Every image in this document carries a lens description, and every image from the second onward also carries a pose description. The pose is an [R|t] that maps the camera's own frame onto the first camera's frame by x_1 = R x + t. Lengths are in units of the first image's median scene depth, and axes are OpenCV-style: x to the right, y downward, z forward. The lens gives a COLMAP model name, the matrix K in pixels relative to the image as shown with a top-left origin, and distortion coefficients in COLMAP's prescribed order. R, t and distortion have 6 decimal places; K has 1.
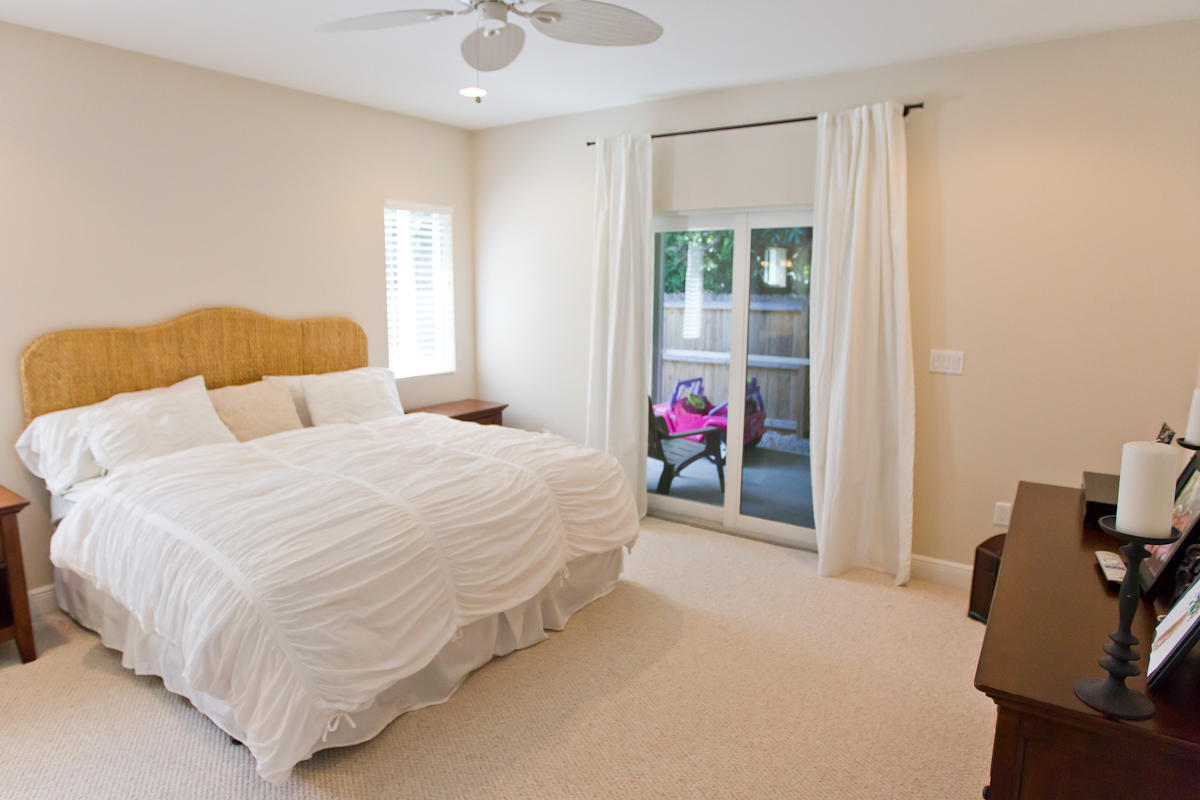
lens RADIAL K [[712.5, 0, 578.5], [0, 712.5, 398.4], [0, 0, 1]] dist [-0.072095, 0.035198]
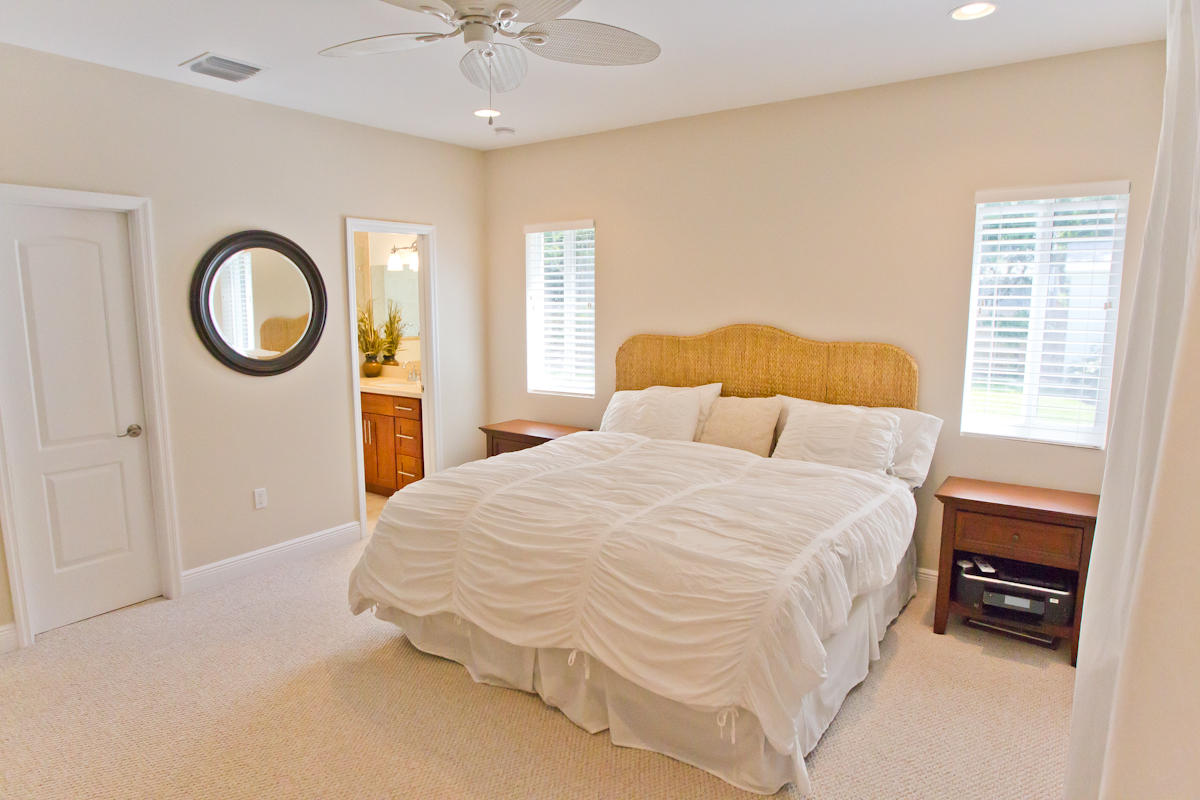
lens RADIAL K [[712.5, 0, 578.5], [0, 712.5, 398.4], [0, 0, 1]] dist [-0.072095, 0.035198]
pose [[-0.013665, 0.132139, -0.991137, 0.671072], [-0.161759, 0.977881, 0.132602, -0.137971], [0.986736, 0.162137, 0.008012, 0.864554]]
